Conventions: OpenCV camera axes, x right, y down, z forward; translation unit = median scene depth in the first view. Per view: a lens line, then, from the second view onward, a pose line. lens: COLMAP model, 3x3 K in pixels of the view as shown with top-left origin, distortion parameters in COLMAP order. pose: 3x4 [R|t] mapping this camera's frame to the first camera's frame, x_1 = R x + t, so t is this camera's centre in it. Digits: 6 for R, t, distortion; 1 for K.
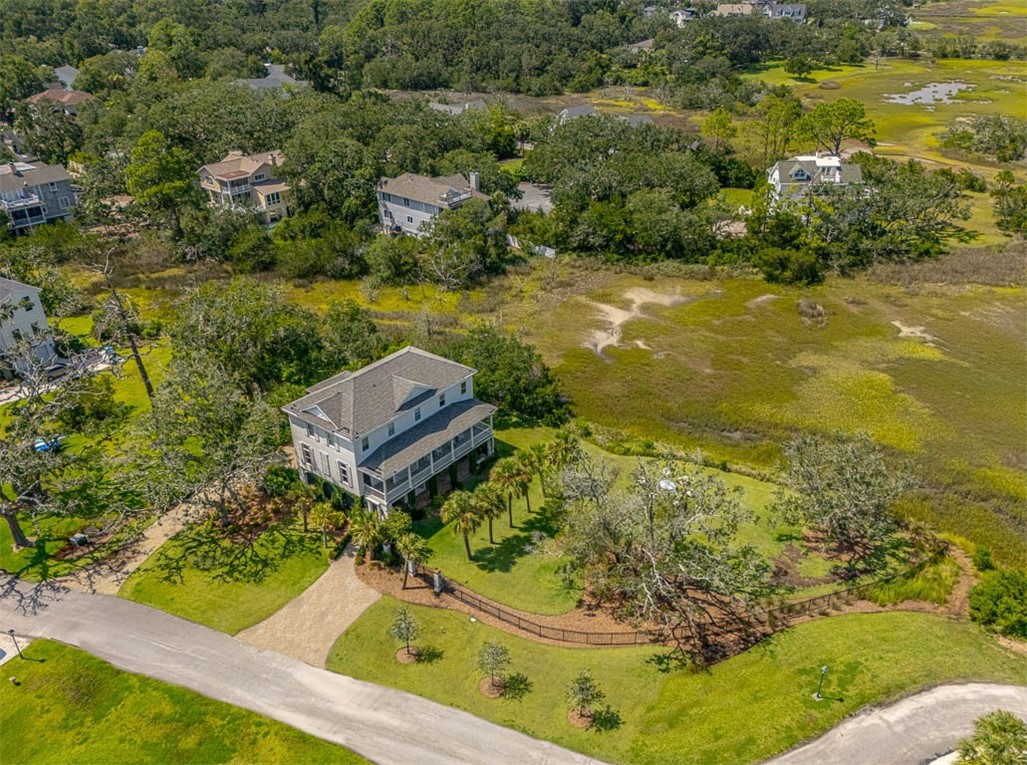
lens RADIAL K [[801.0, 0, 511.3], [0, 801.0, 408.8], [0, 0, 1]] dist [0.121022, -0.118324]
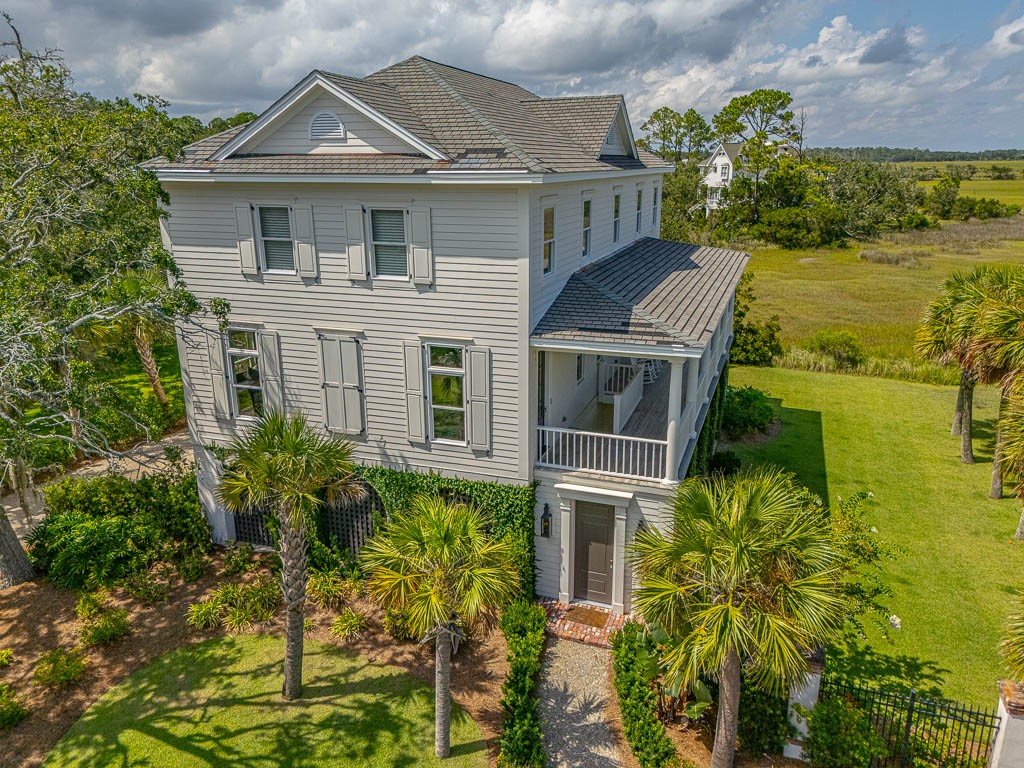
lens RADIAL K [[751.5, 0, 509.3], [0, 751.5, 384.8], [0, 0, 1]] dist [0.095574, -0.072414]
pose [[0.948595, -0.084904, 0.304891, -0.250273], [0.155670, 0.963926, -0.215902, 0.123719], [-0.275561, 0.252266, 0.927593, 0.772859]]
